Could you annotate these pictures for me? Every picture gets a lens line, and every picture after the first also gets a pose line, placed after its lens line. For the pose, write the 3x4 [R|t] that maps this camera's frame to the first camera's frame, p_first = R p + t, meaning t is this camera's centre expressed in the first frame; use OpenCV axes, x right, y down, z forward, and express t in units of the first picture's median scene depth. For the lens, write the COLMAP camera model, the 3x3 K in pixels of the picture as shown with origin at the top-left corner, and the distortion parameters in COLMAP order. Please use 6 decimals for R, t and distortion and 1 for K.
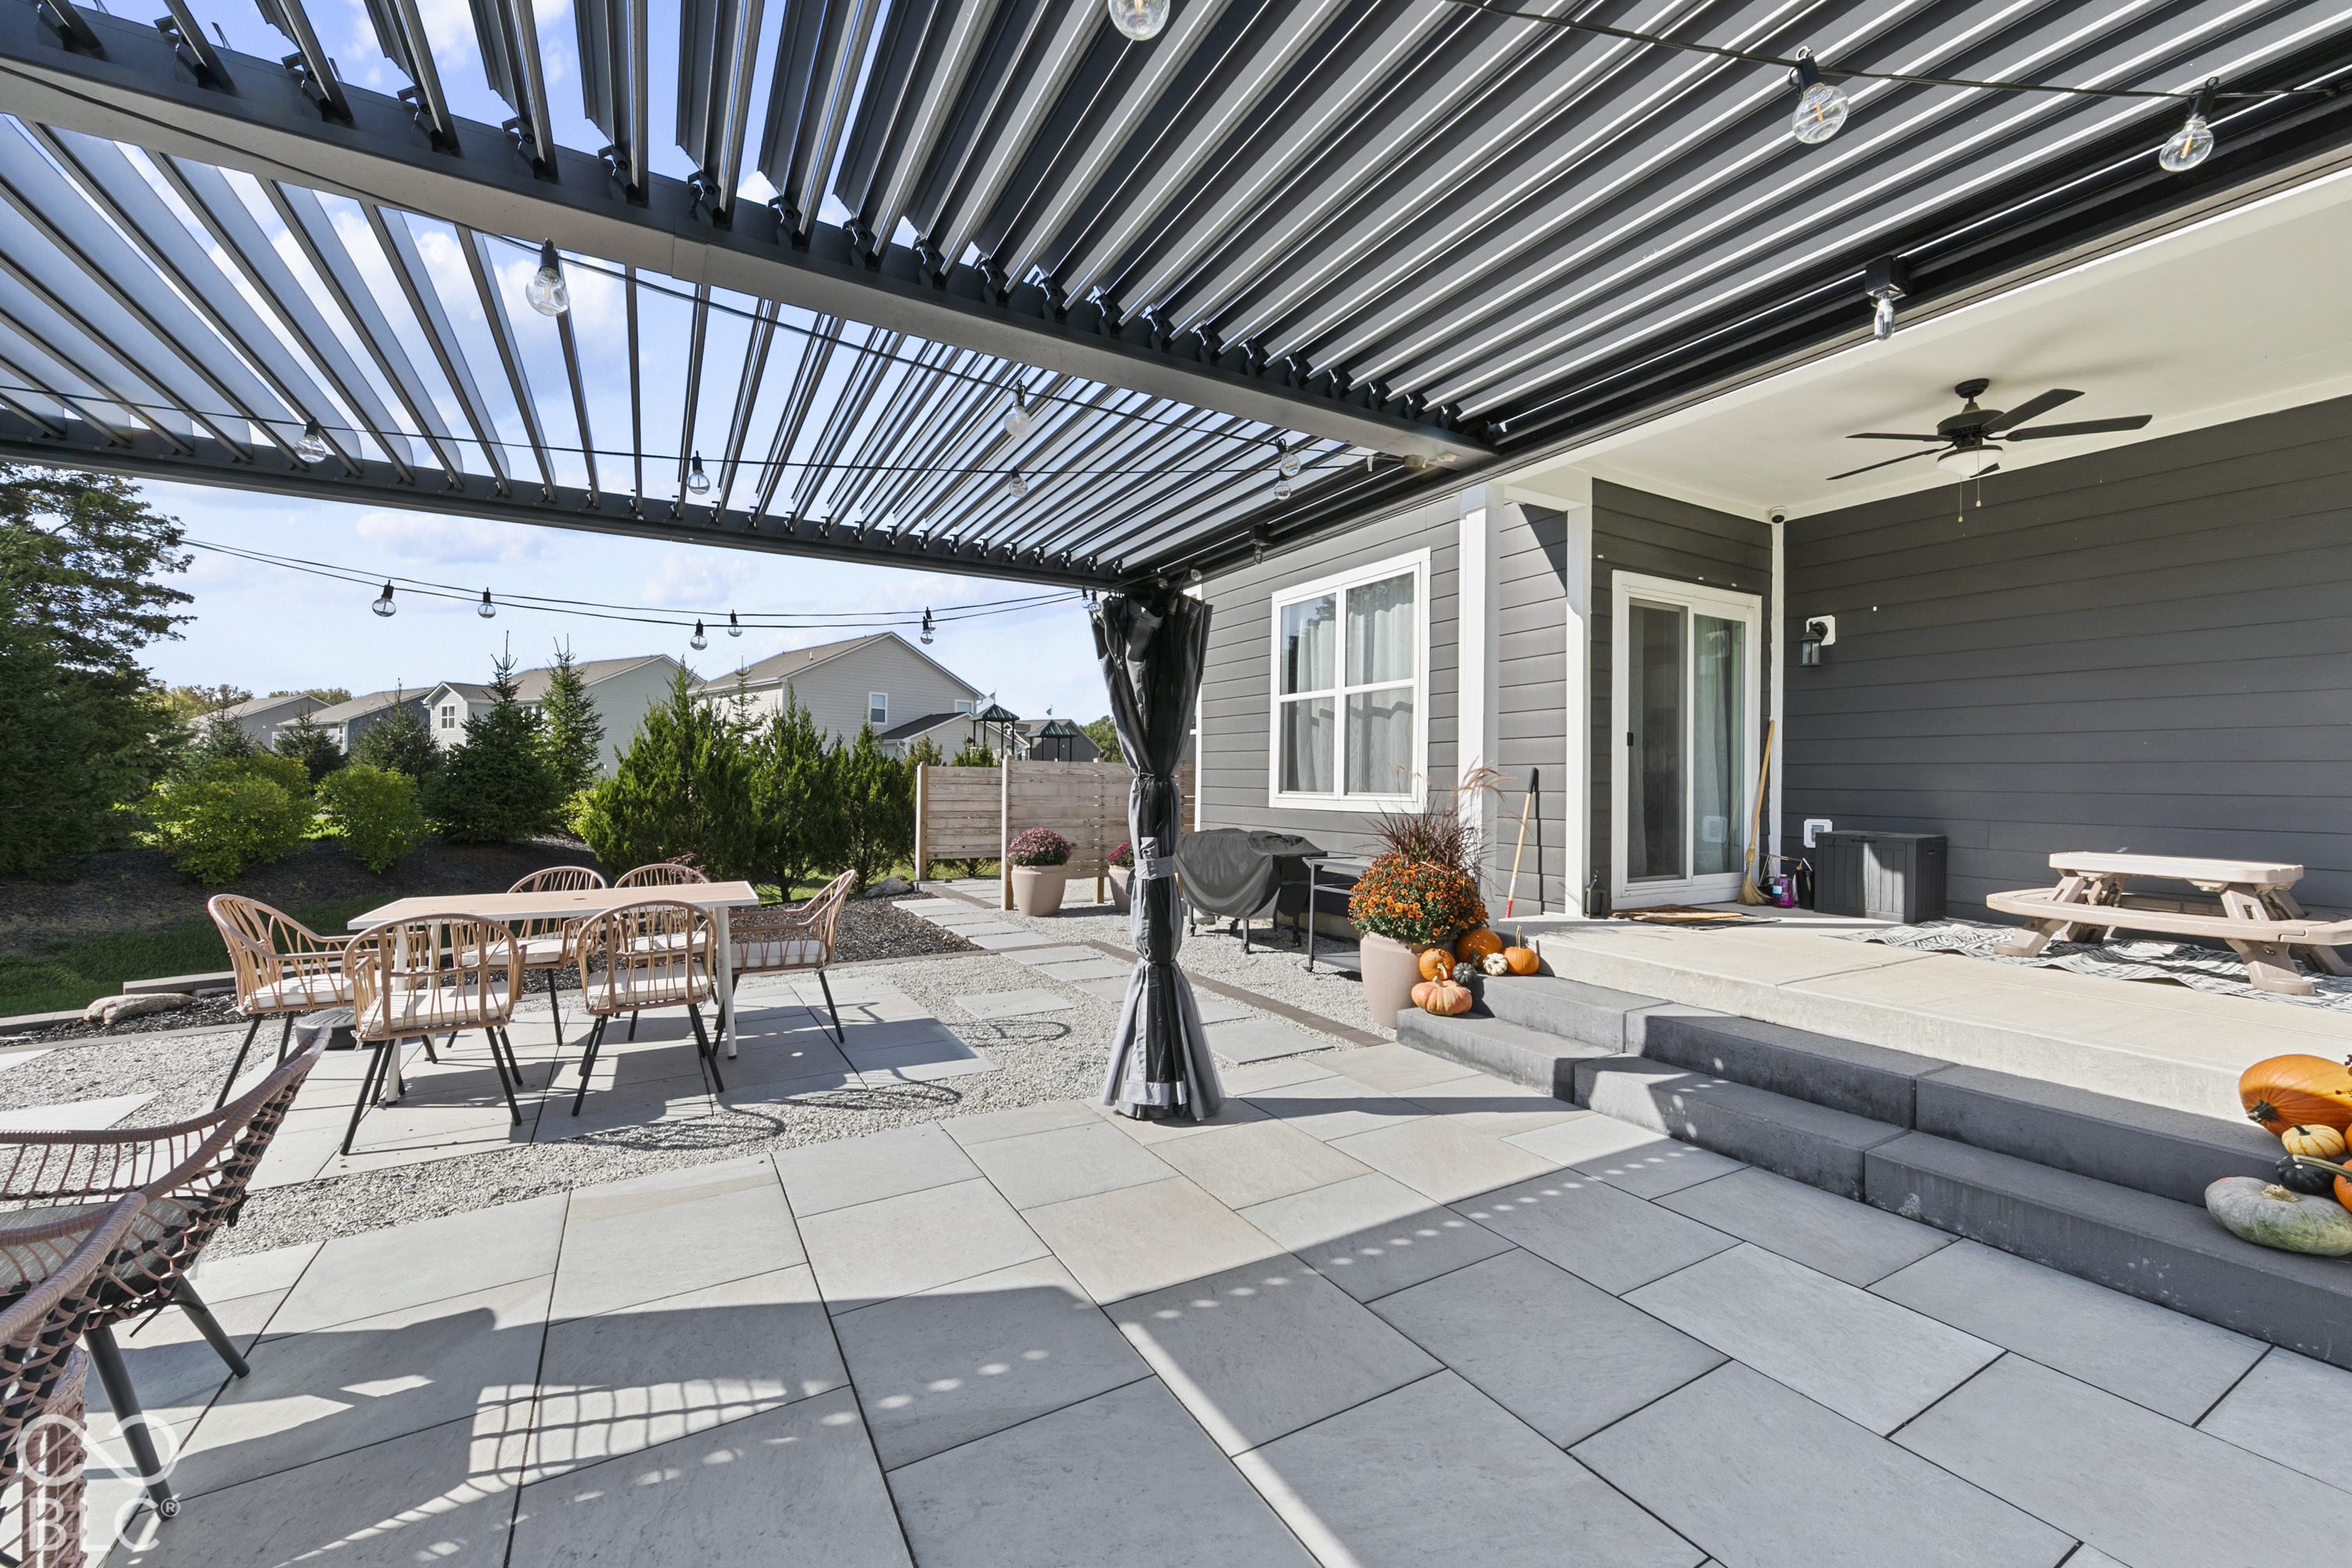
lens RADIAL K [[922.7, 0, 1176.0], [0, 922.7, 784.0], [0, 0, 1]] dist [0.000654, 0.000183]
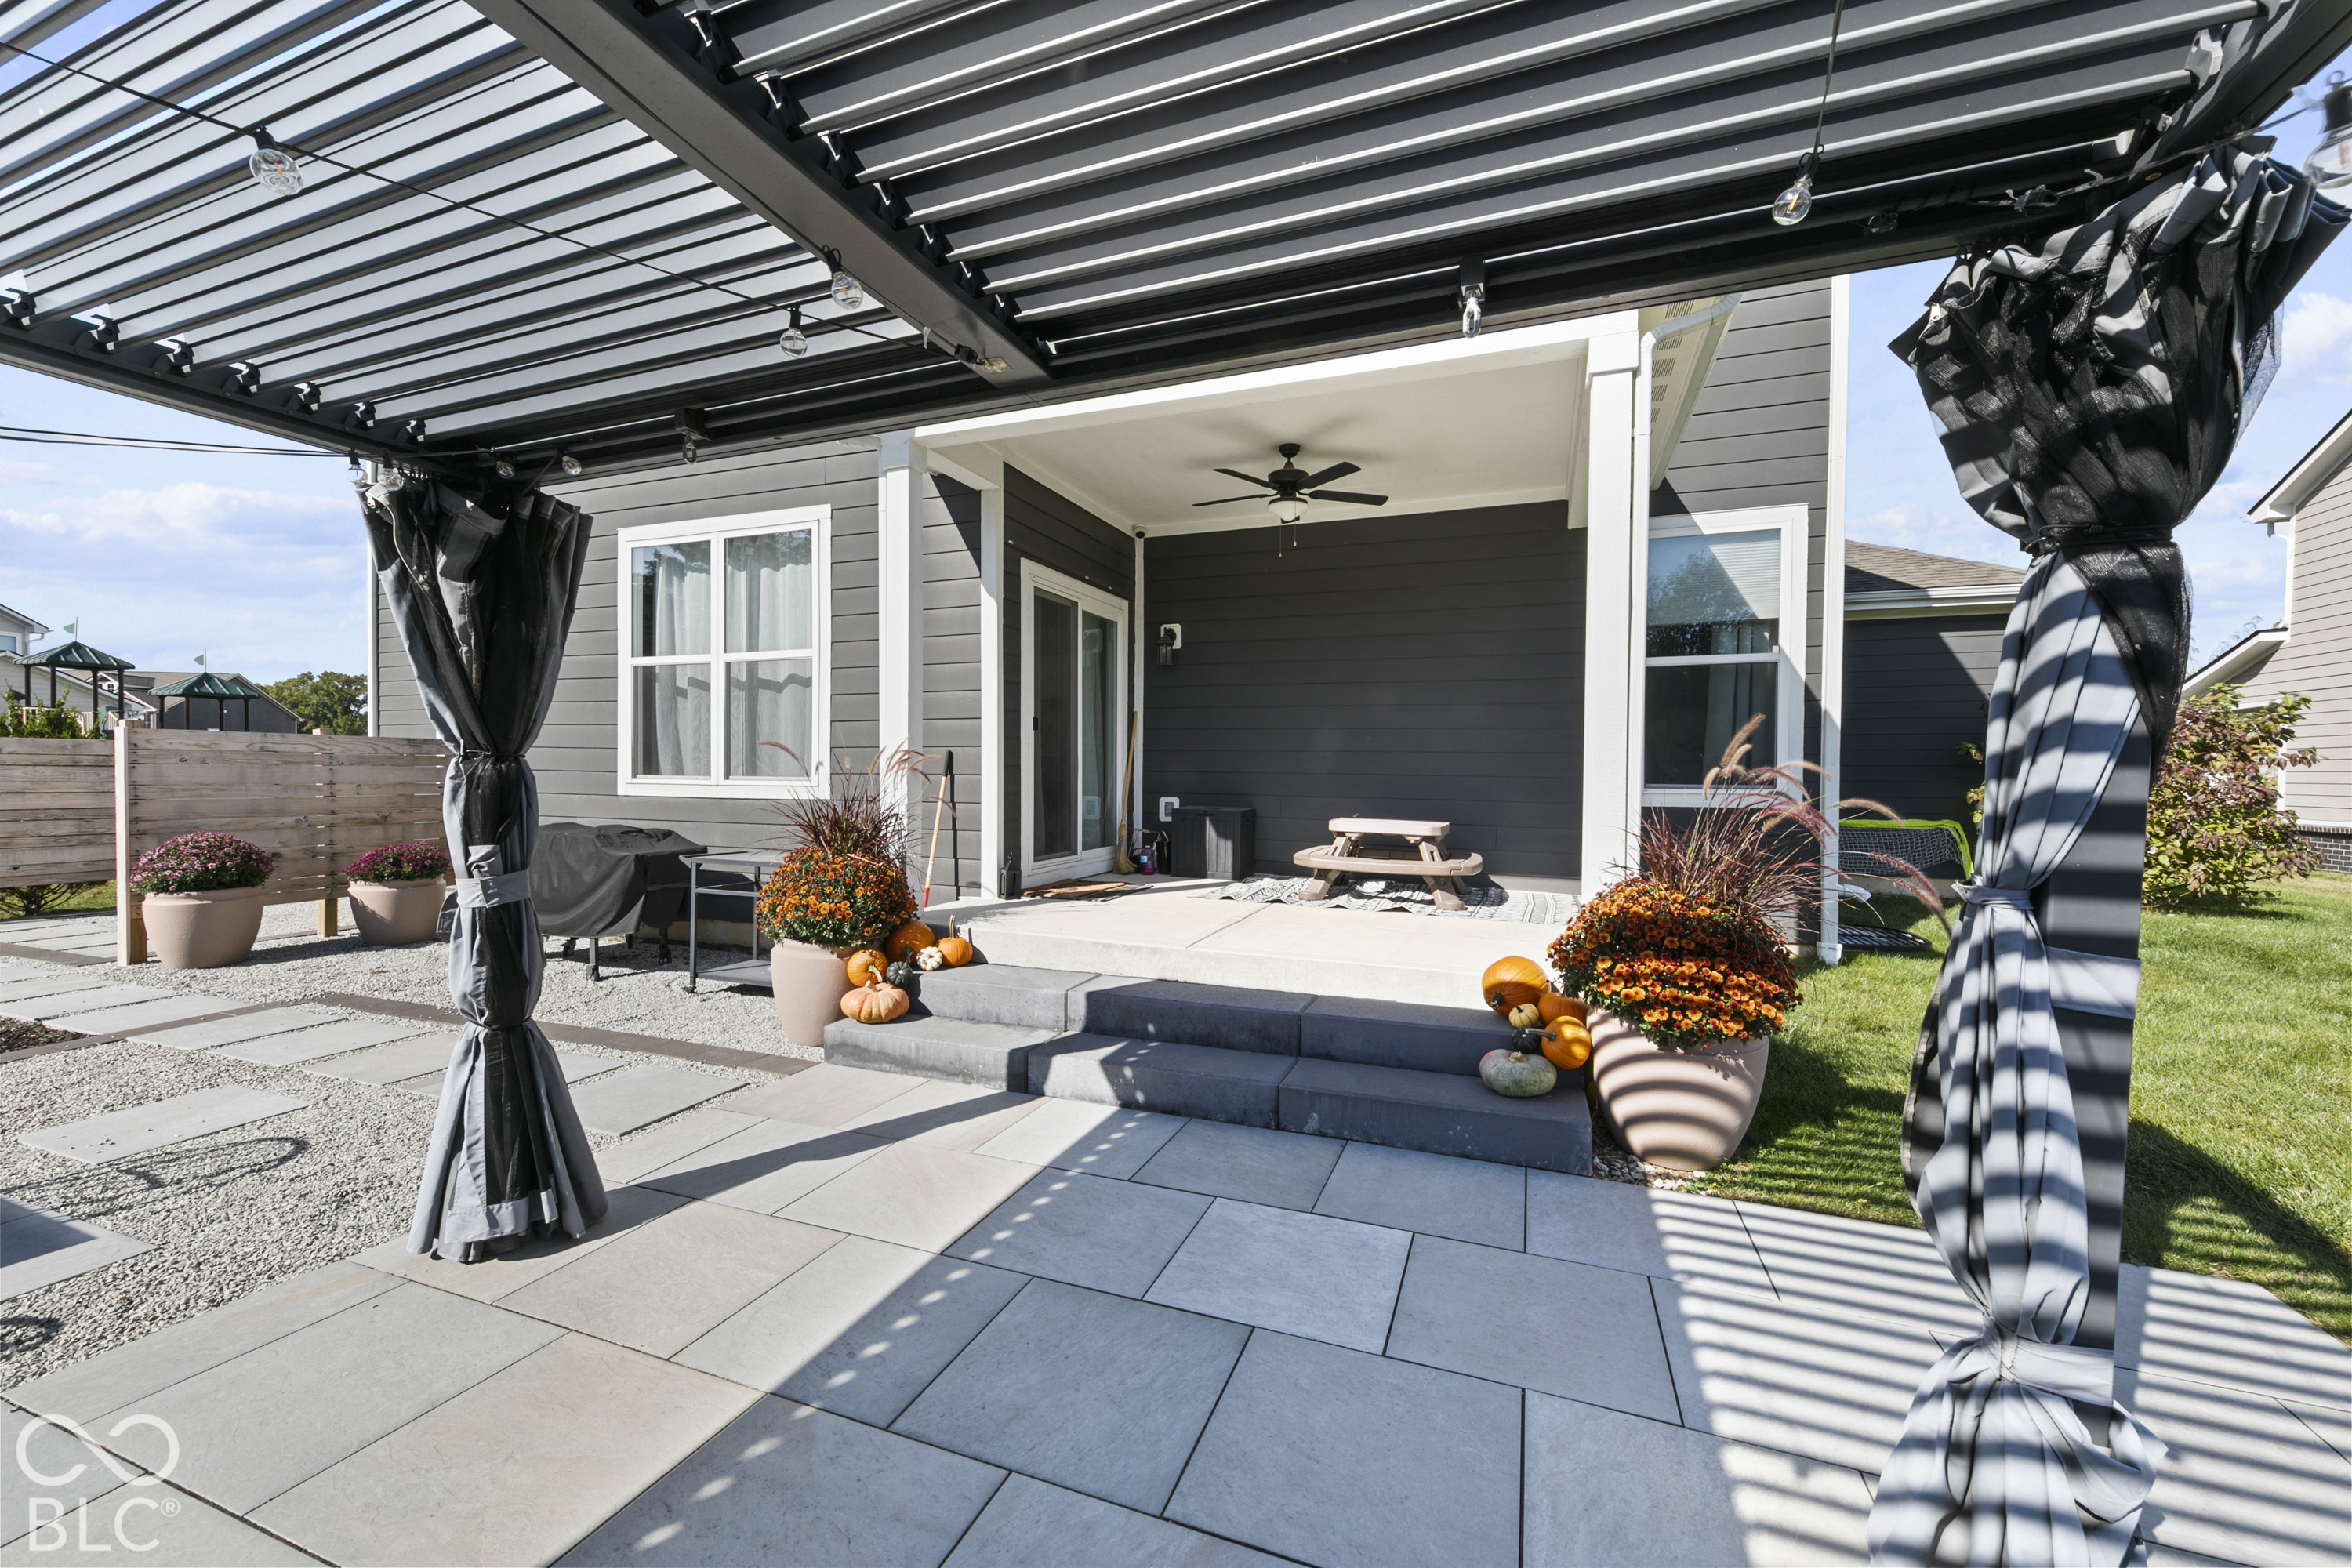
lens RADIAL K [[915.9, 0, 1173.2], [0, 915.9, 789.5], [0, 0, 1]] dist [0.003315, 0.000362]
pose [[0.778473, -0.014682, 0.627506, -0.049764], [-0.001108, 0.999693, 0.024764, -0.000411], [-0.627677, -0.019973, 0.778218, 0.138257]]
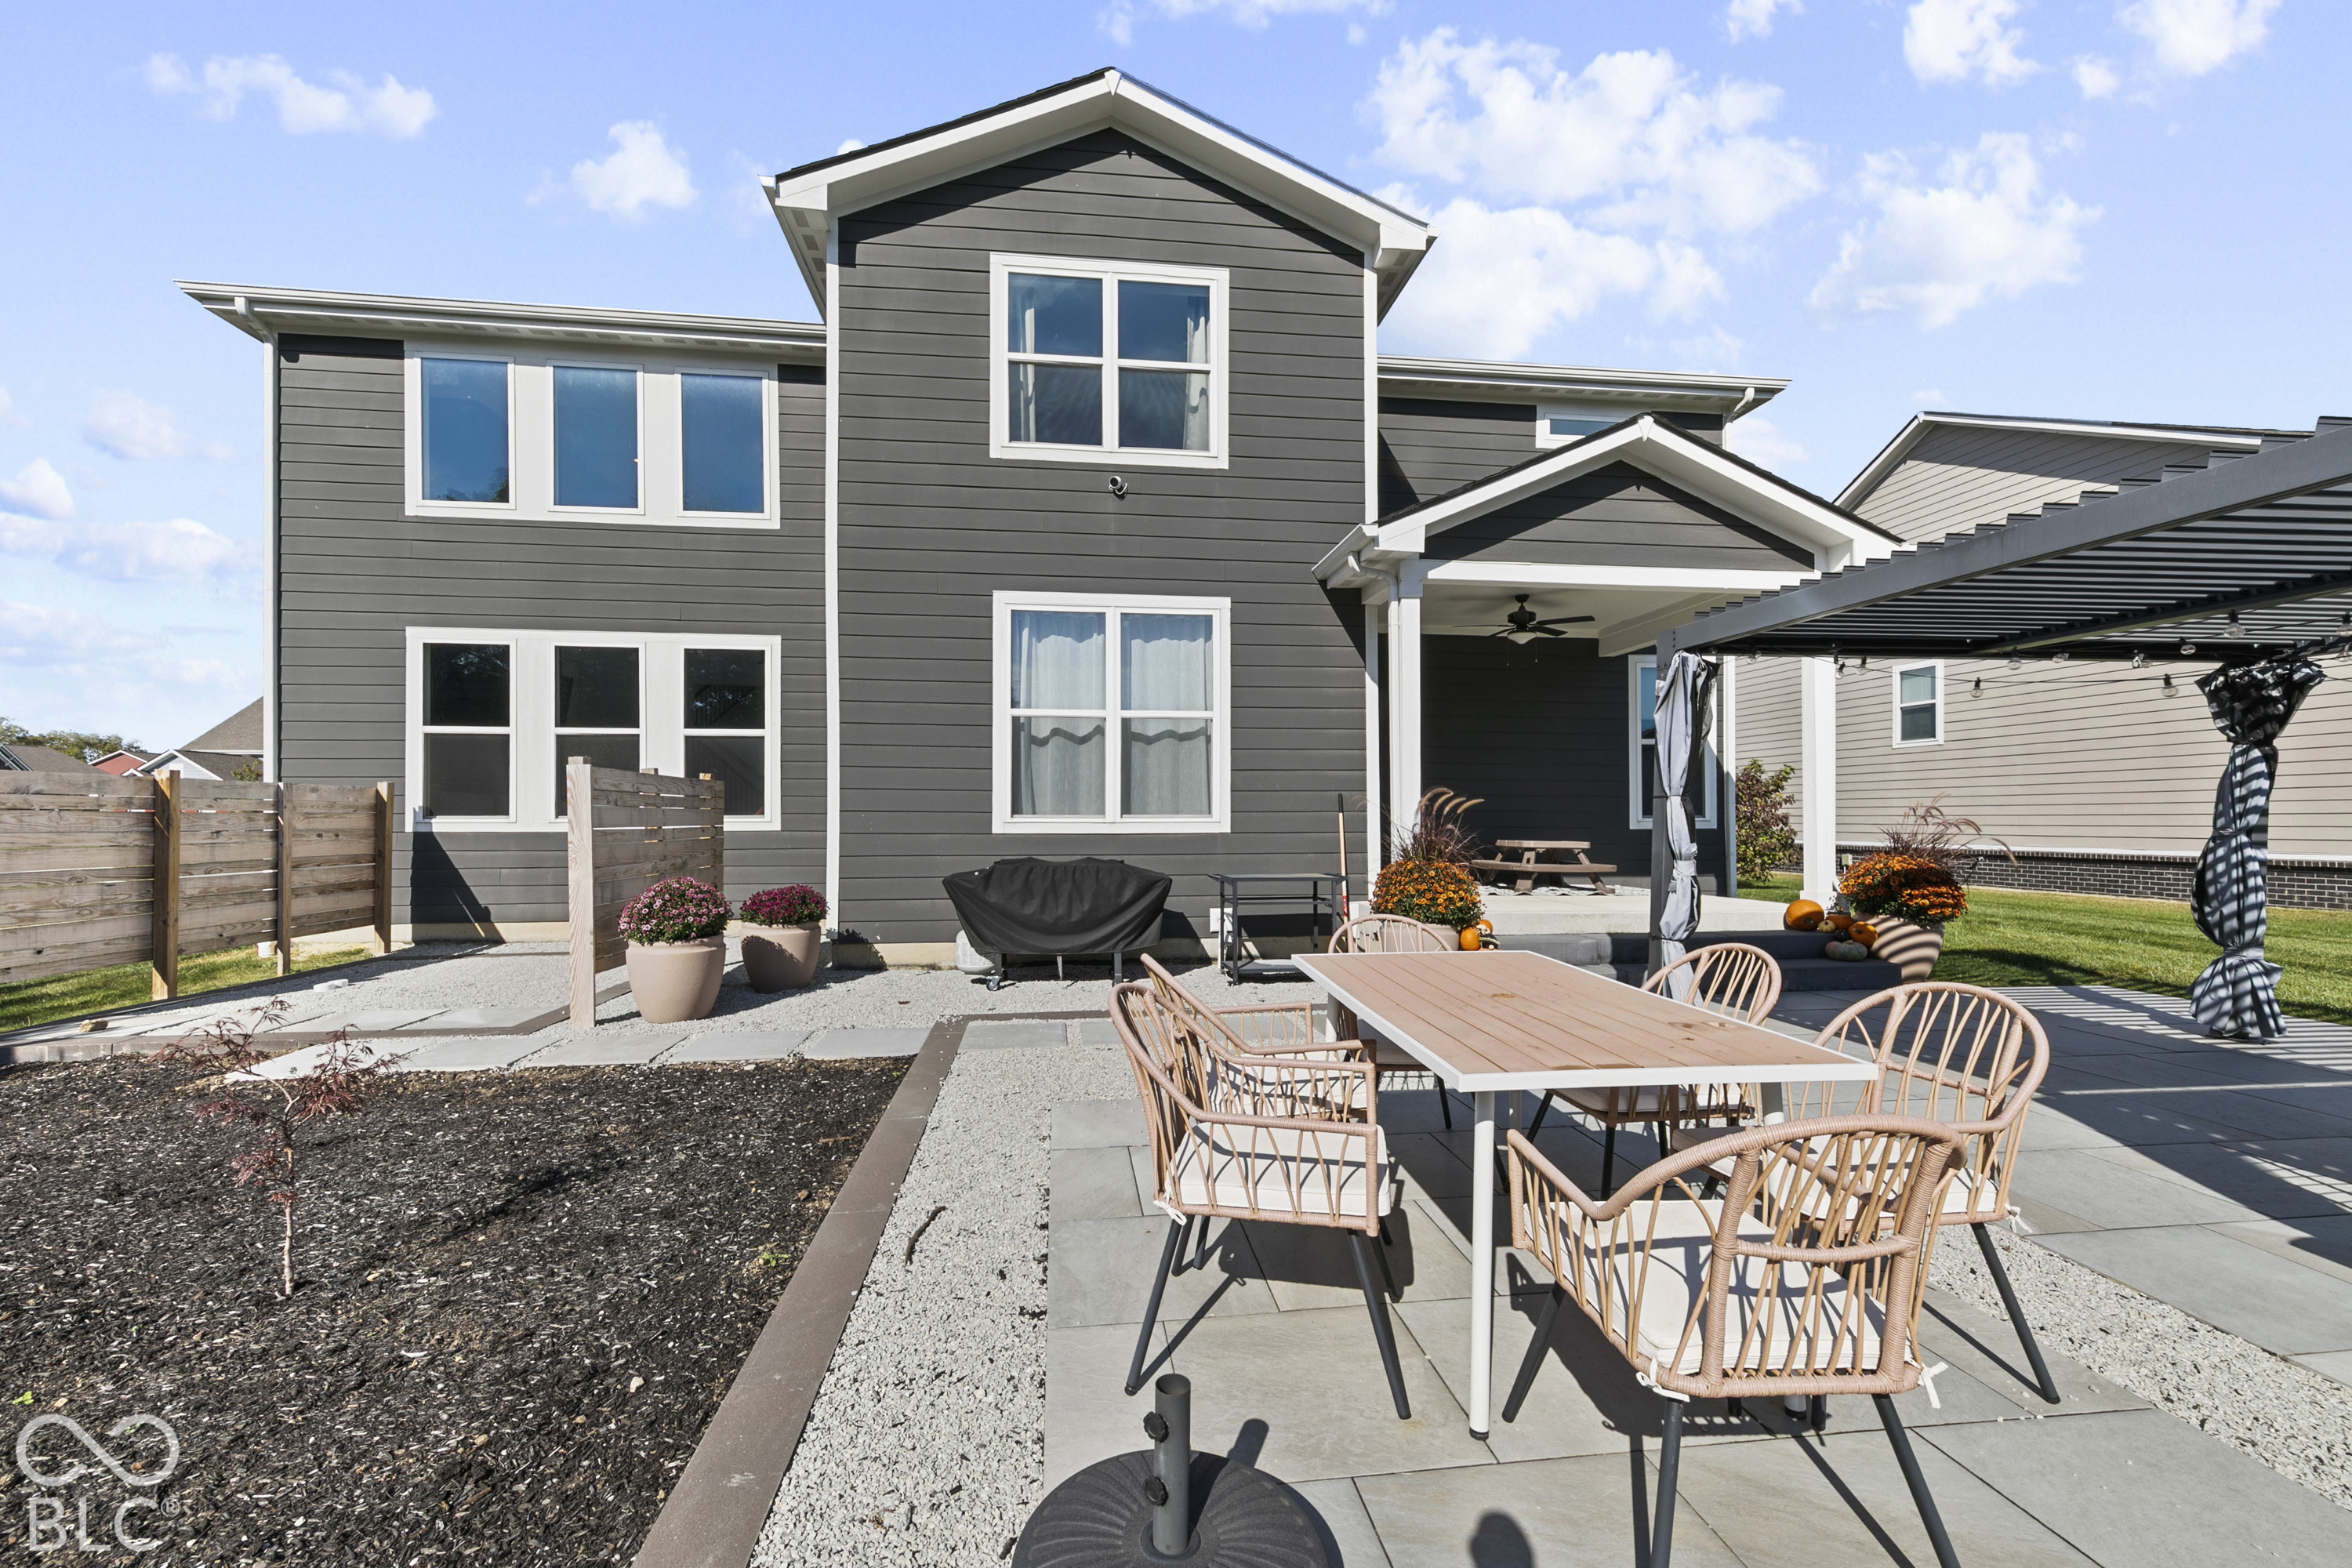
lens RADIAL K [[914.0, 0, 1179.8], [0, 914.0, 830.4], [0, 0, 1]] dist [0.007780, -0.000217]
pose [[0.397716, -0.022962, 0.917221, -1.282049], [0.004226, 0.999722, 0.023195, 0.005168], [-0.917499, -0.005348, 0.397702, 0.987605]]
